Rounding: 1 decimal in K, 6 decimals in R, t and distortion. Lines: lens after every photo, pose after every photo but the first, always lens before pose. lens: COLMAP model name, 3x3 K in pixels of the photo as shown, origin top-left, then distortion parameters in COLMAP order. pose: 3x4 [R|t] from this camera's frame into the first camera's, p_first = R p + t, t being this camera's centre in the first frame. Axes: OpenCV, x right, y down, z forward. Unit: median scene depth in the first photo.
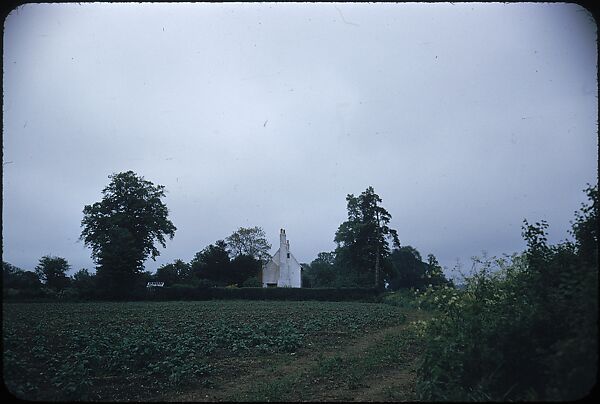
lens RADIAL K [[648.6, 0, 300.0], [0, 648.6, 202.0], [0, 0, 1]] dist [-0.004259, -0.024468]
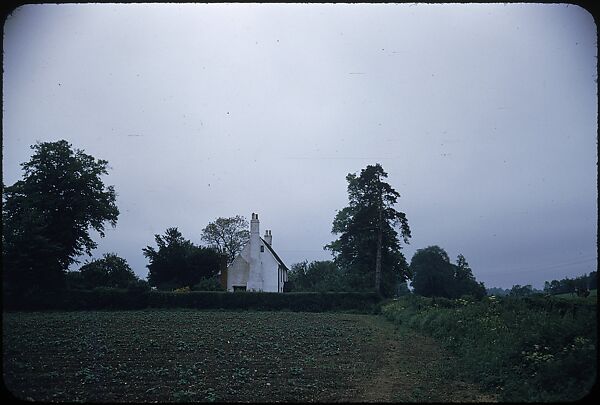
lens RADIAL K [[637.0, 0, 305.0], [0, 637.0, 202.8], [0, 0, 1]] dist [0.113213, -0.015274]
pose [[0.999073, -0.001446, -0.043025, 0.063410], [0.001168, 0.999978, -0.006488, 0.034276], [0.043033, 0.006432, 0.999053, 0.264430]]
